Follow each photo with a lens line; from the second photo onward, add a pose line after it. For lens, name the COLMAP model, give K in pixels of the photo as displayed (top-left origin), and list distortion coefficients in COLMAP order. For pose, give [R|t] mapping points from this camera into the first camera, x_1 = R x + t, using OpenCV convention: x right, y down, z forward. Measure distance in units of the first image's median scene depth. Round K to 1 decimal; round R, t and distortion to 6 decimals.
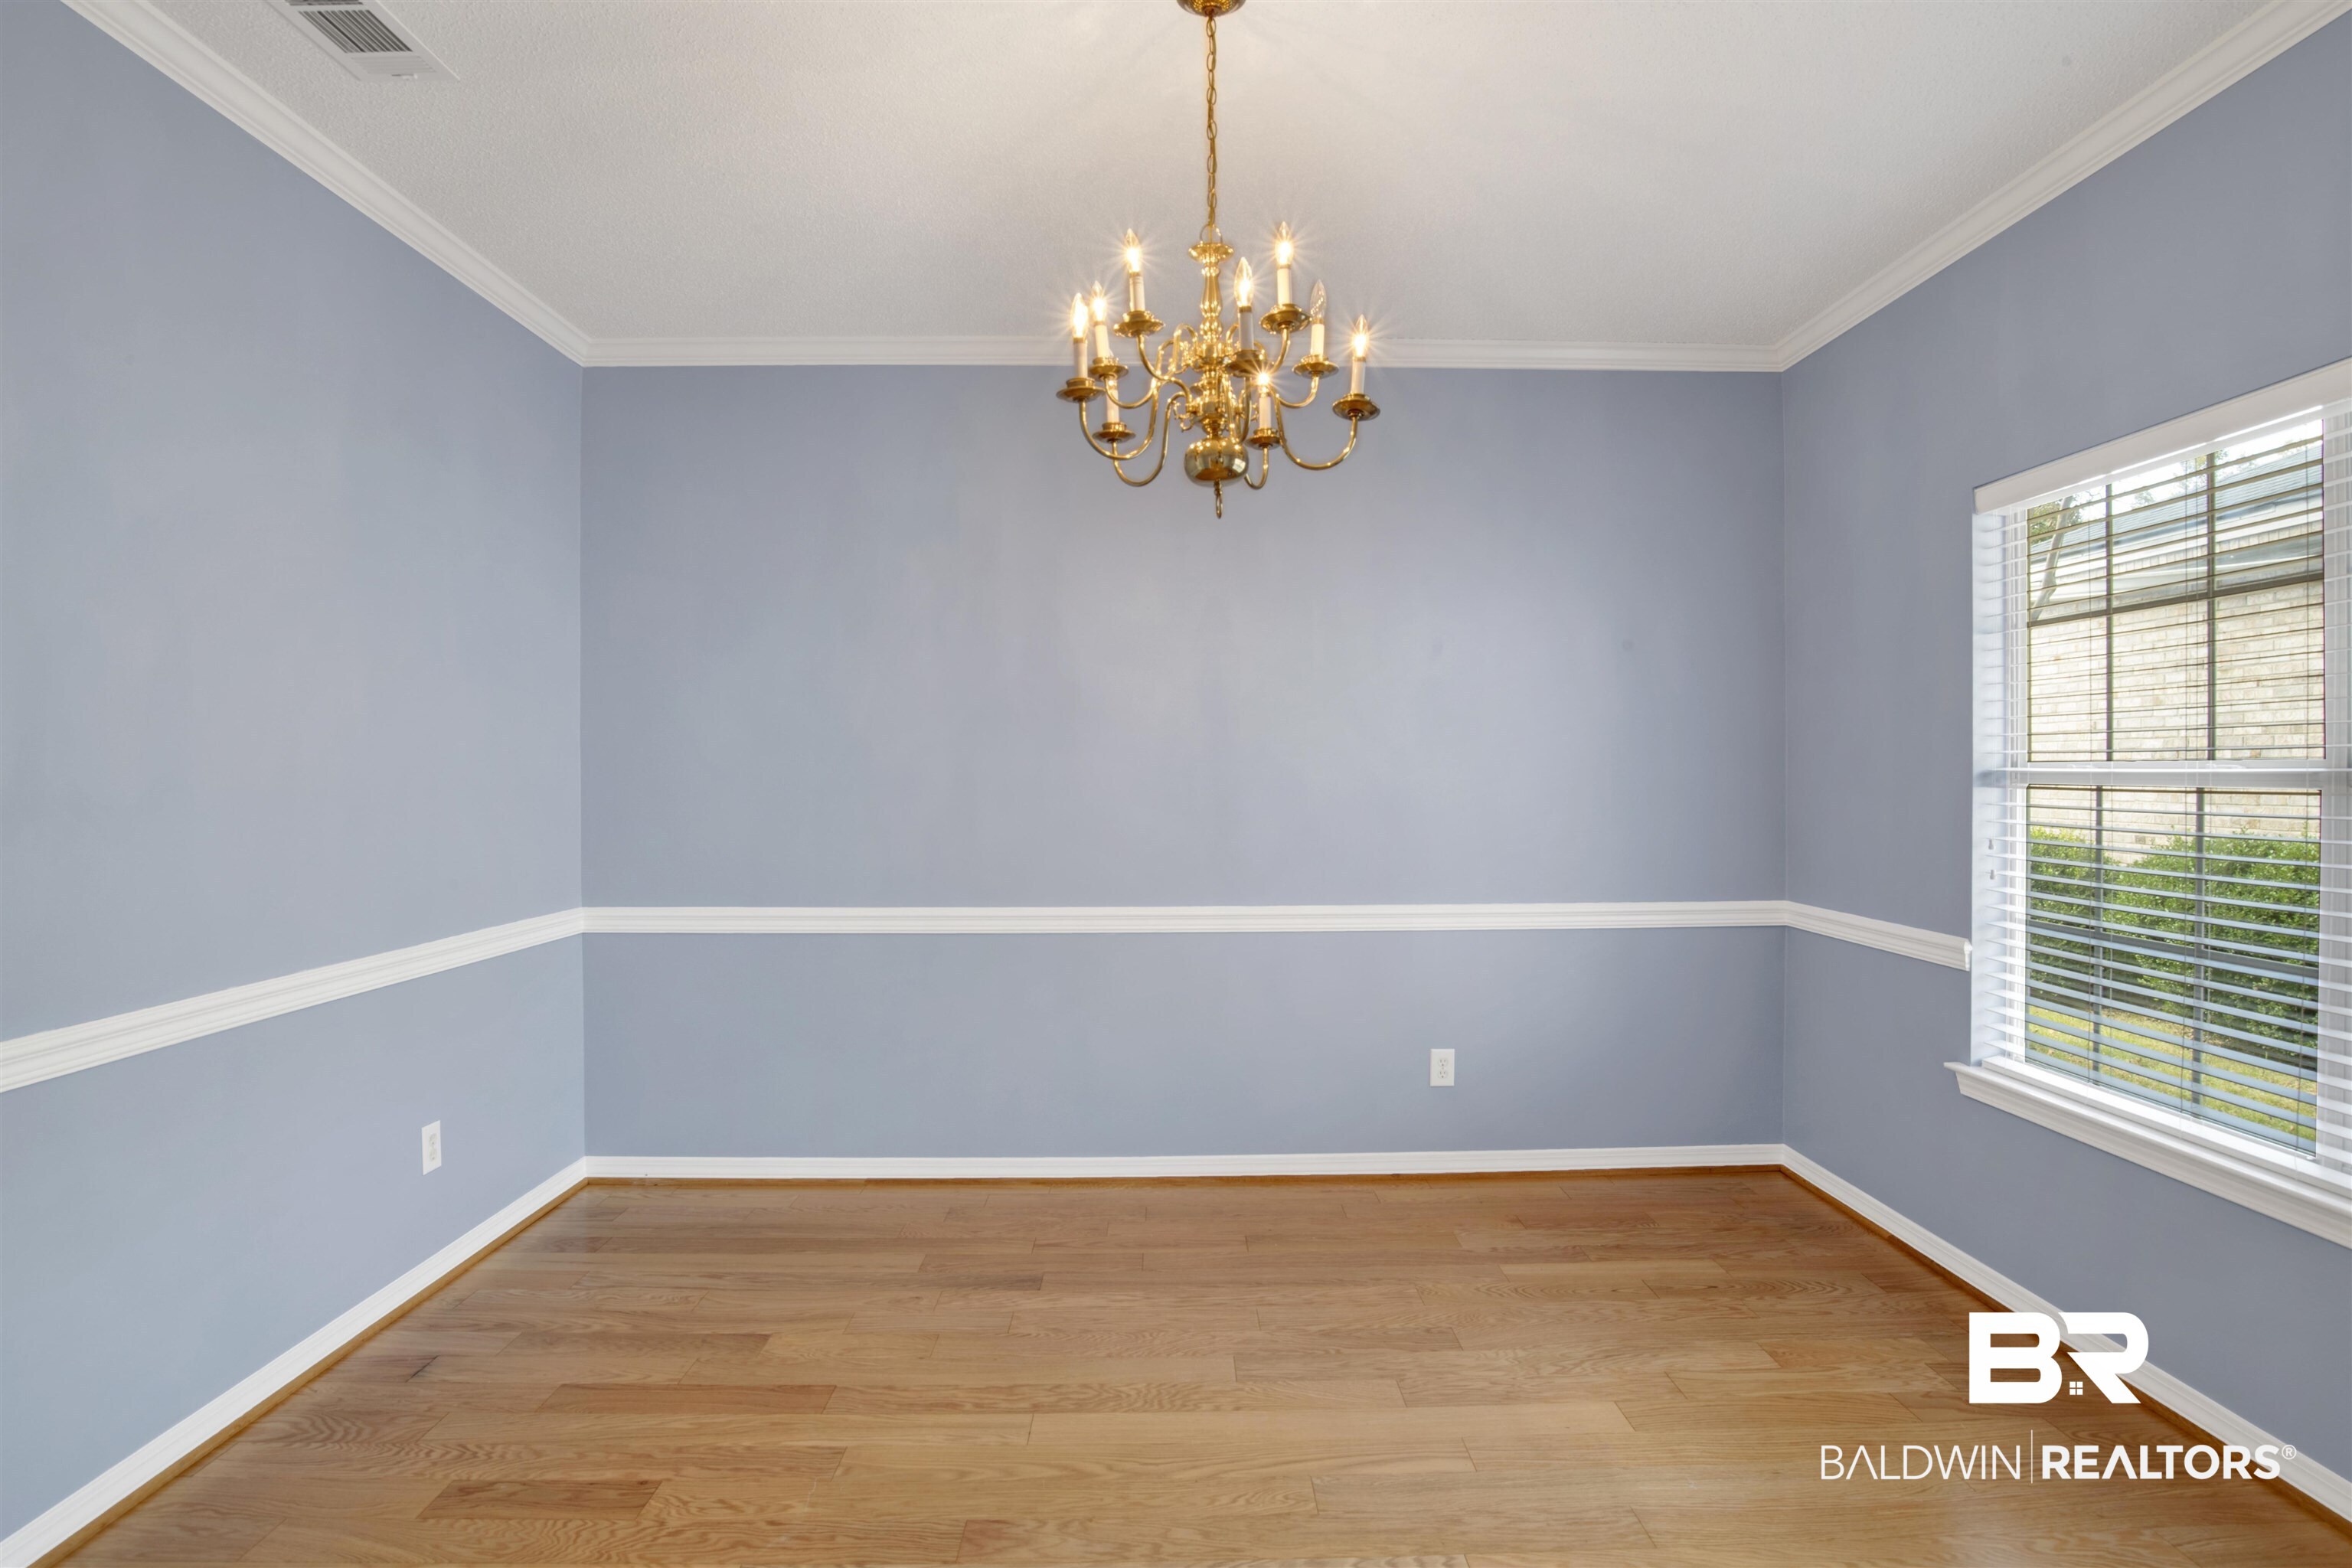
lens RADIAL K [[1231.3, 0, 1185.3], [0, 1231.3, 766.4], [0, 0, 1]] dist [-0.067072, 0.022848]
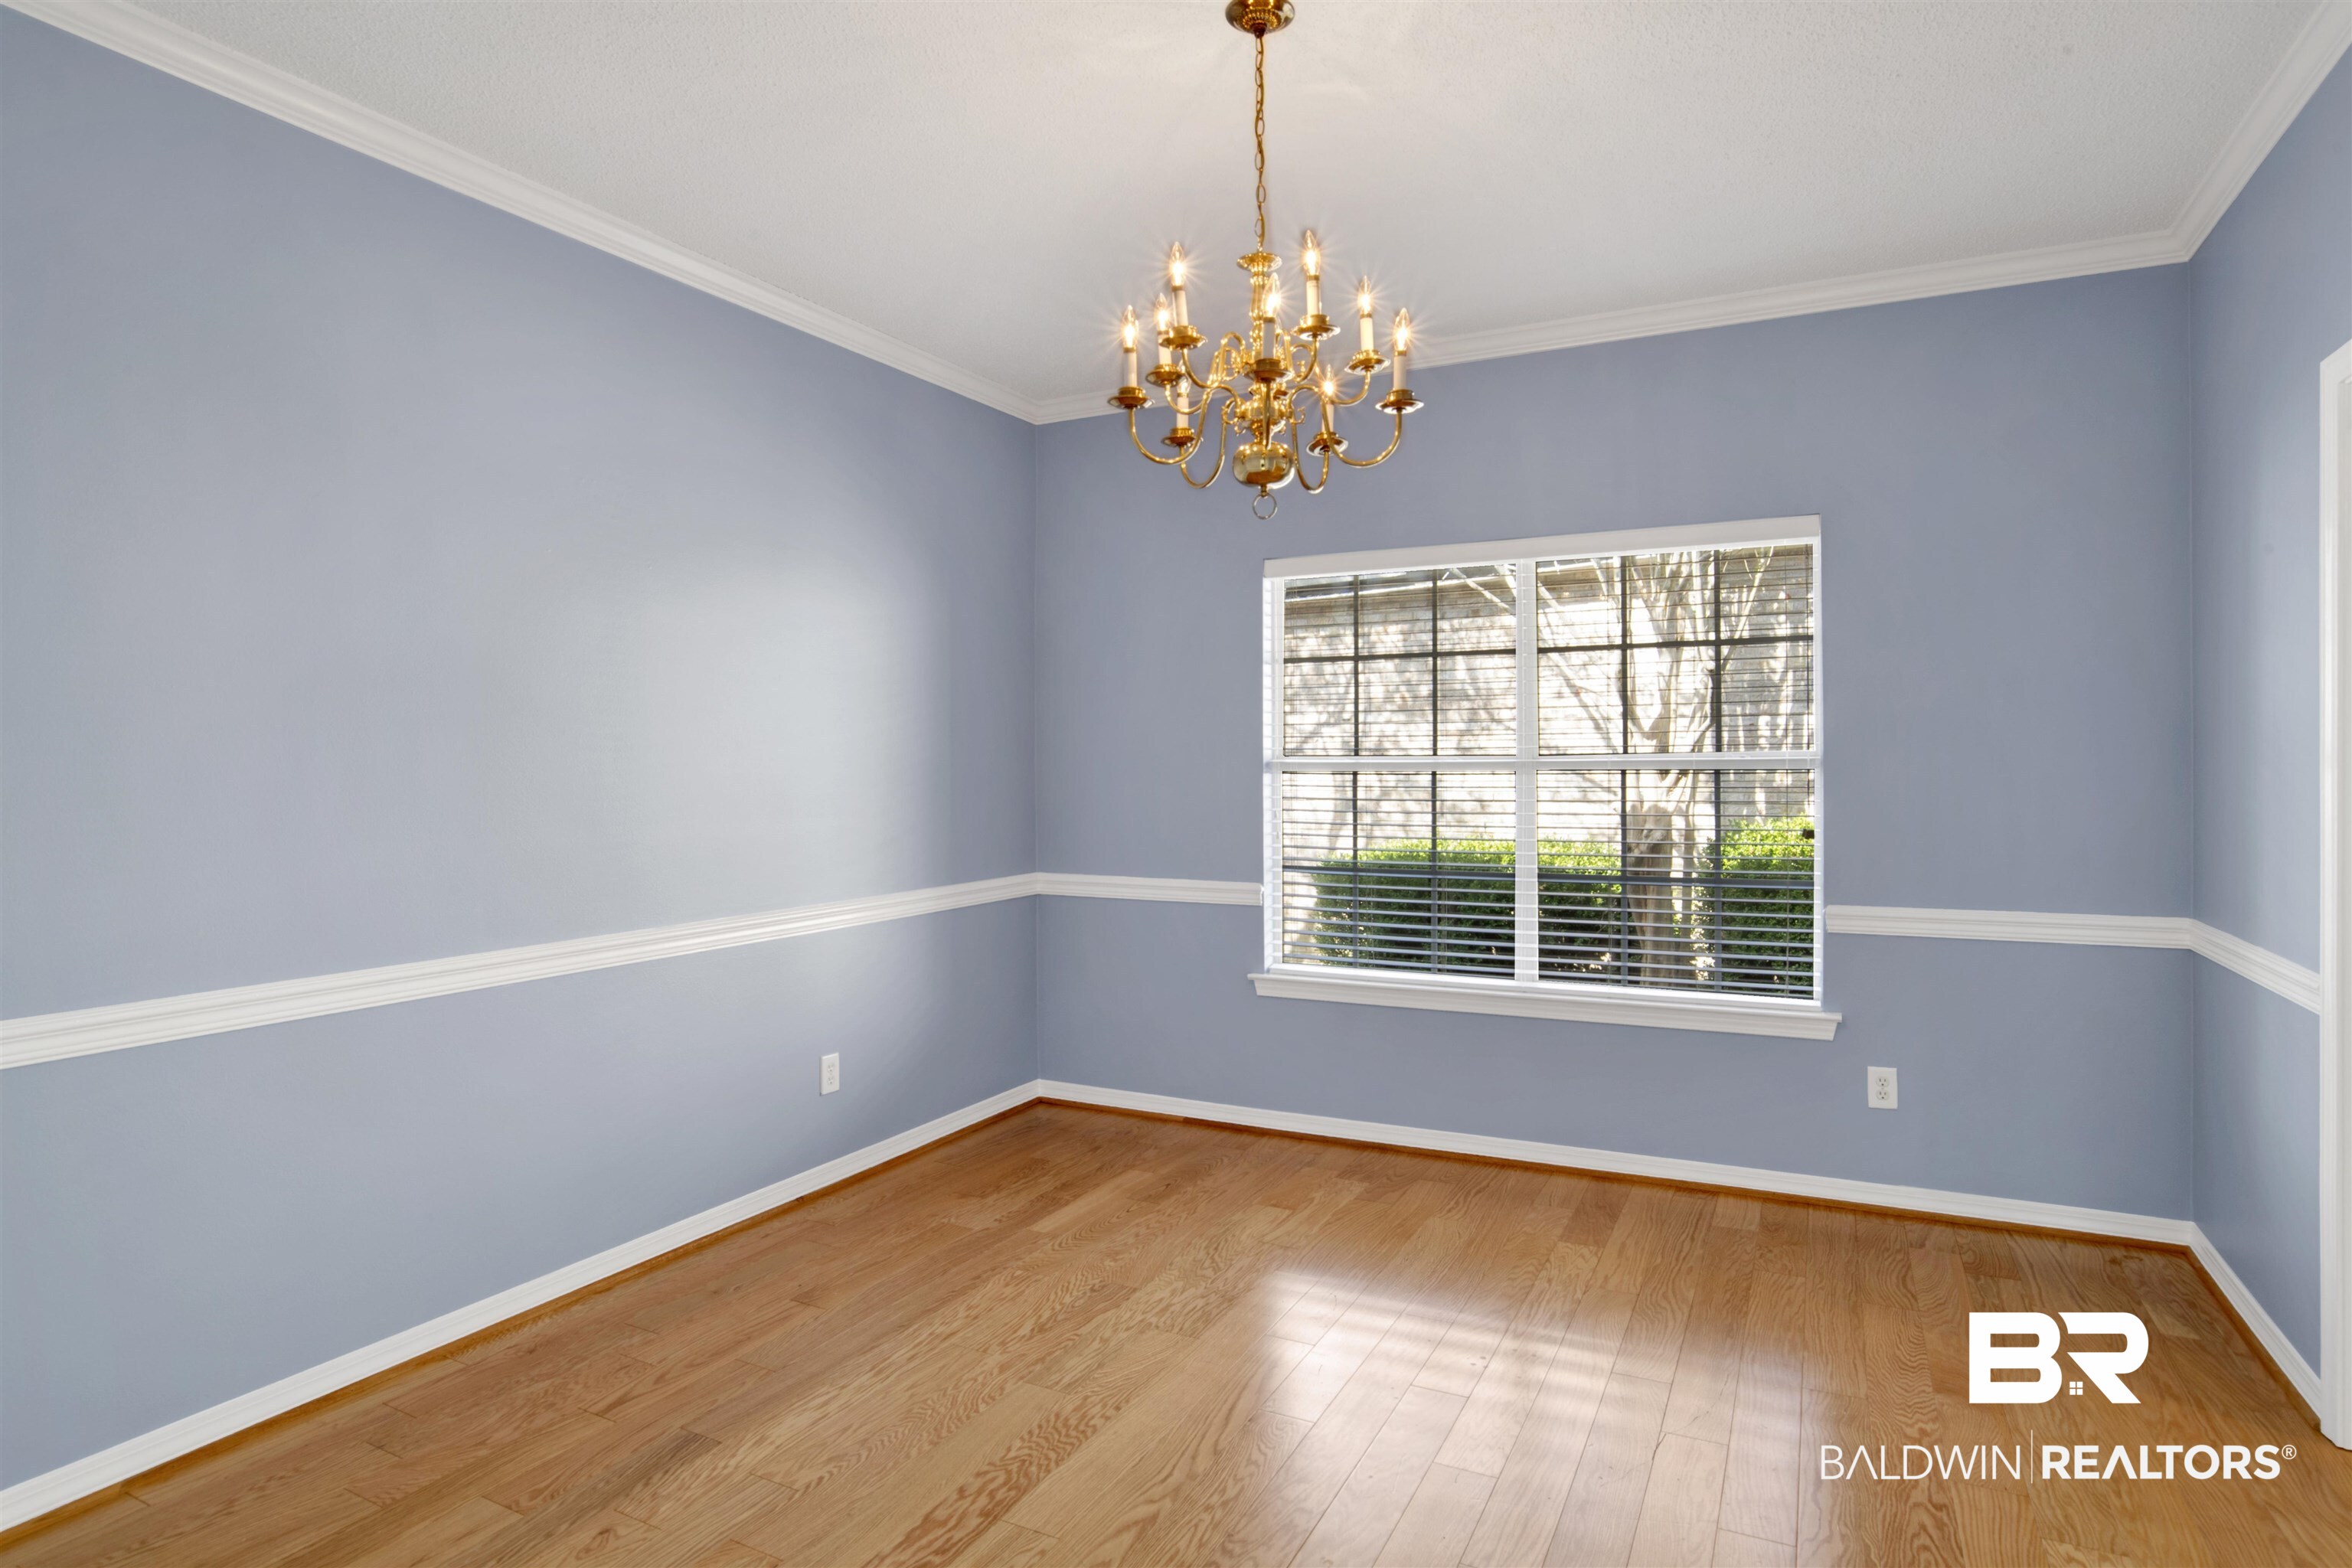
lens RADIAL K [[1231.3, 0, 1185.3], [0, 1231.3, 766.4], [0, 0, 1]] dist [-0.067072, 0.022848]
pose [[0.478904, 0.002829, 0.877863, -0.628979], [0.000050, 0.999995, -0.003250, 0.013634], [-0.877867, 0.001600, 0.478901, 0.387268]]
